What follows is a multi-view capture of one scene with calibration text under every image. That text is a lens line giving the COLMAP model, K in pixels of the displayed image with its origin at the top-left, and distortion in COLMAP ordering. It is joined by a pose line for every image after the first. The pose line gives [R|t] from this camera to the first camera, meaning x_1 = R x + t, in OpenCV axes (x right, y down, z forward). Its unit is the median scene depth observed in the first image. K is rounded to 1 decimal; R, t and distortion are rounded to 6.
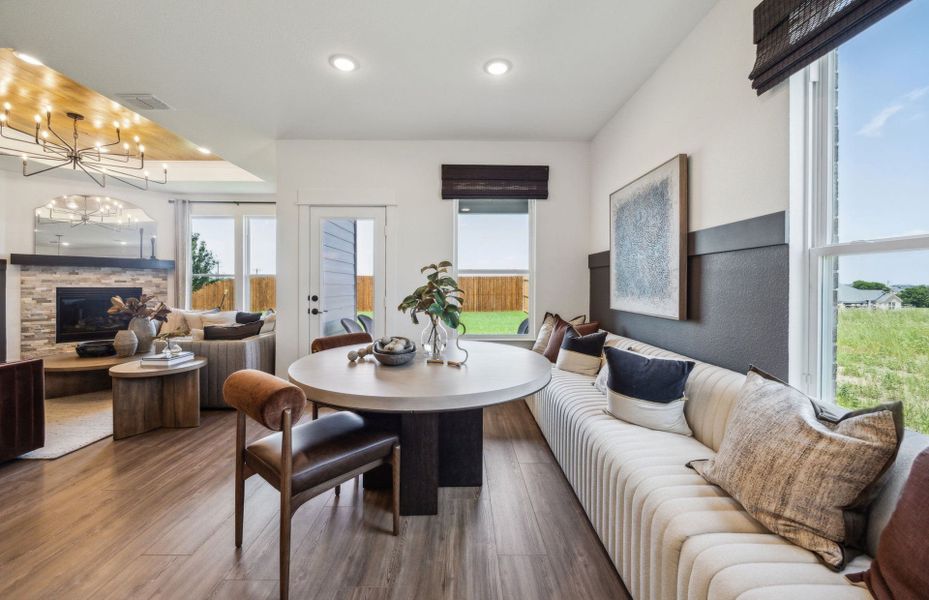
lens RADIAL K [[362.7, 0, 468.6], [0, 362.7, 286.0], [0, 0, 1]] dist [-0.008730, 0.001188]
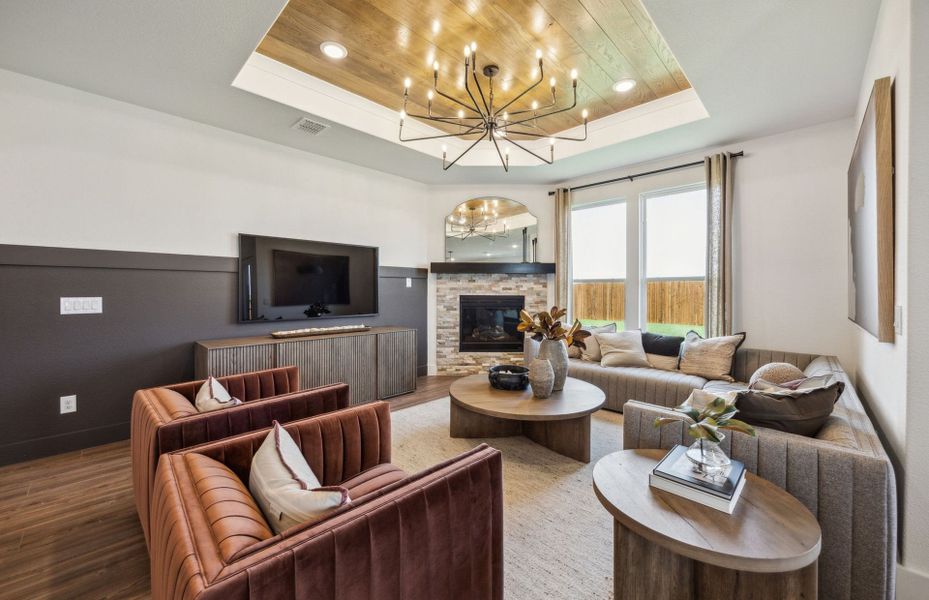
lens RADIAL K [[362.7, 0, 464.7], [0, 362.7, 295.3], [0, 0, 1]] dist [-0.008730, 0.001188]
pose [[0.704615, 0.006725, -0.709558, -0.434121], [-0.001946, 0.999970, 0.007545, -0.003410], [0.709587, -0.003936, 0.704607, 0.310652]]
